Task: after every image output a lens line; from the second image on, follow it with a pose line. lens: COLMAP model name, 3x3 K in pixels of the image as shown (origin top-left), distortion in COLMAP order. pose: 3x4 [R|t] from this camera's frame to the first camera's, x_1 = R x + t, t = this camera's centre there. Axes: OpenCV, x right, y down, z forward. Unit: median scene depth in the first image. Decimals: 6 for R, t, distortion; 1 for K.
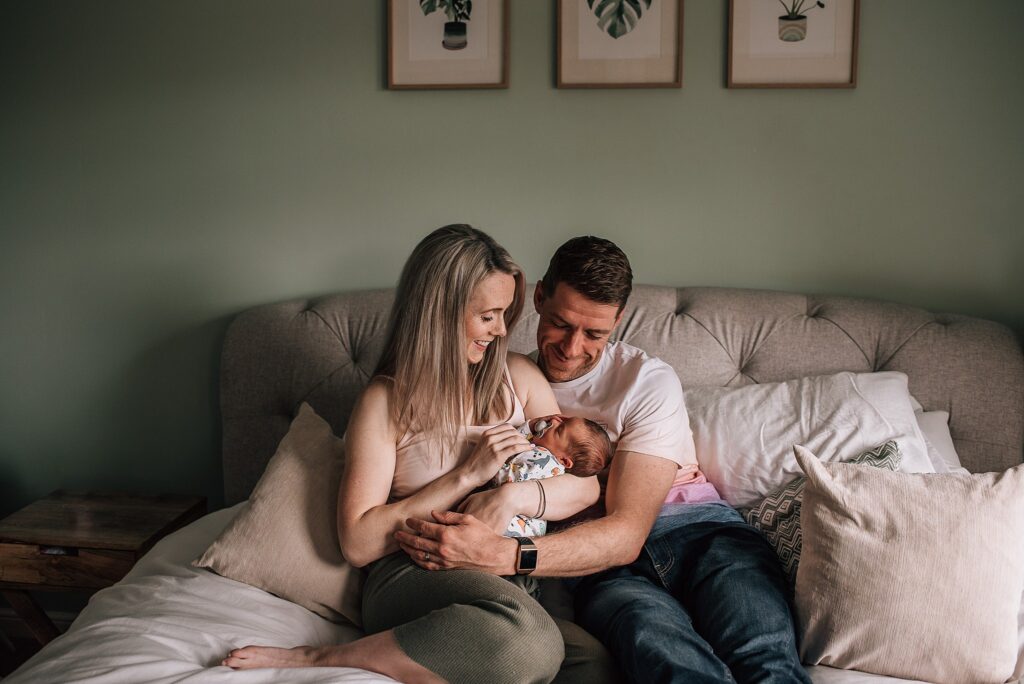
lens RADIAL K [[1031.8, 0, 512.0], [0, 1031.8, 342.0], [0, 0, 1]] dist [-0.010637, -0.001074]
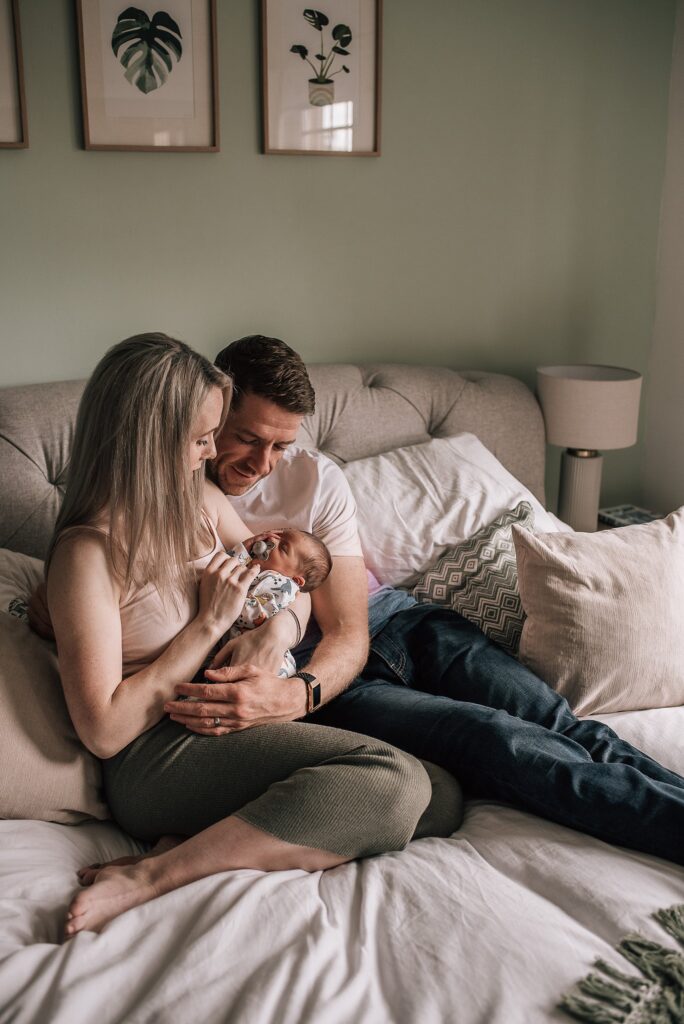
lens RADIAL K [[1026.5, 0, 343.5], [0, 1026.5, 498.0], [0, 0, 1]] dist [-0.003917, -0.012508]
pose [[0.827272, -0.160201, 0.538476, -0.381053], [0.095280, 0.984604, 0.146547, -0.086310], [-0.553662, -0.069929, 0.829800, 0.200478]]
